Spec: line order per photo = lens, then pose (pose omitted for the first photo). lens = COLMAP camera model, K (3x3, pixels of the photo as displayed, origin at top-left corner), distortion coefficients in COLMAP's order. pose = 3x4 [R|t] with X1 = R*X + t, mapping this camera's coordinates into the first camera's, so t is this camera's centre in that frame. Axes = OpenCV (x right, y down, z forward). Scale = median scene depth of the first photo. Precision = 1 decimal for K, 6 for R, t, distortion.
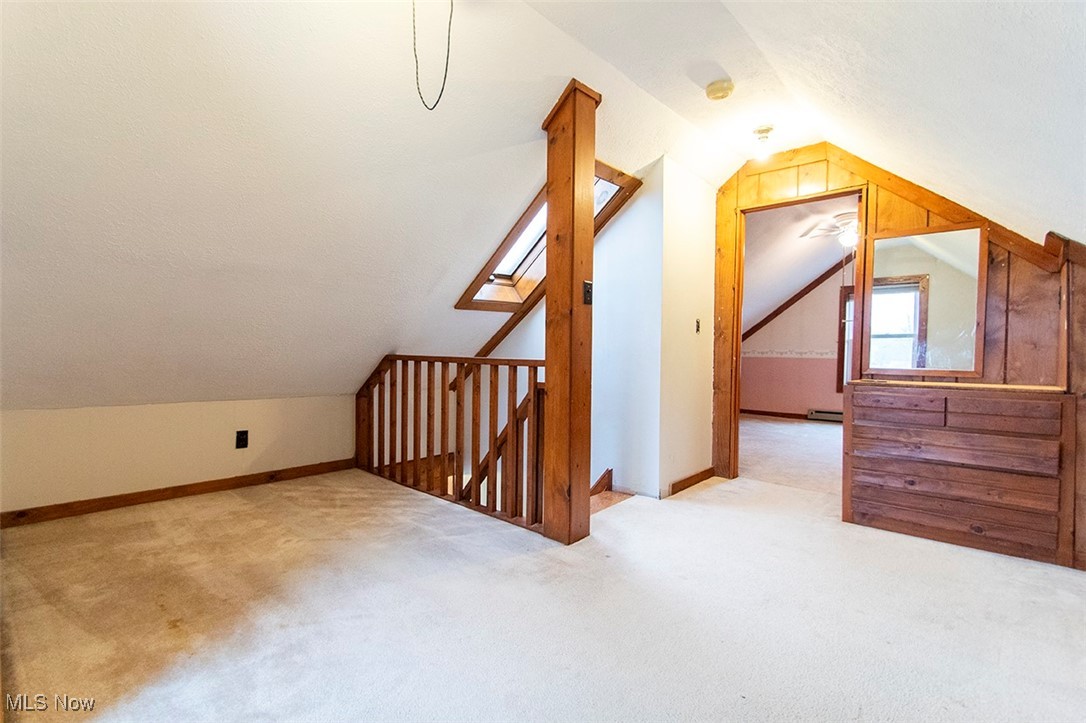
lens RADIAL K [[506.3, 0, 523.9], [0, 506.3, 367.5], [0, 0, 1]] dist [-0.002958, -0.001204]
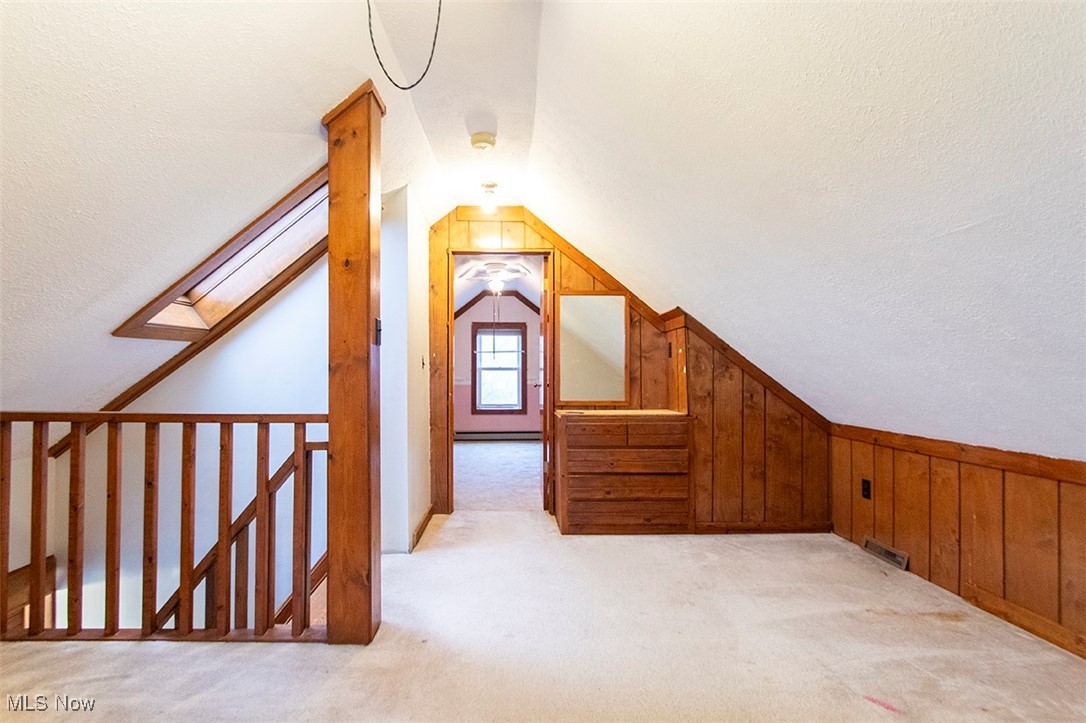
lens RADIAL K [[517.0, 0, 520.3], [0, 517.0, 364.7], [0, 0, 1]] dist [0.001768, -0.000024]
pose [[0.719394, 0.002214, 0.694599, -0.270557], [0.028054, 0.999086, -0.032240, -0.052257], [-0.694035, 0.042679, 0.718675, 0.193962]]
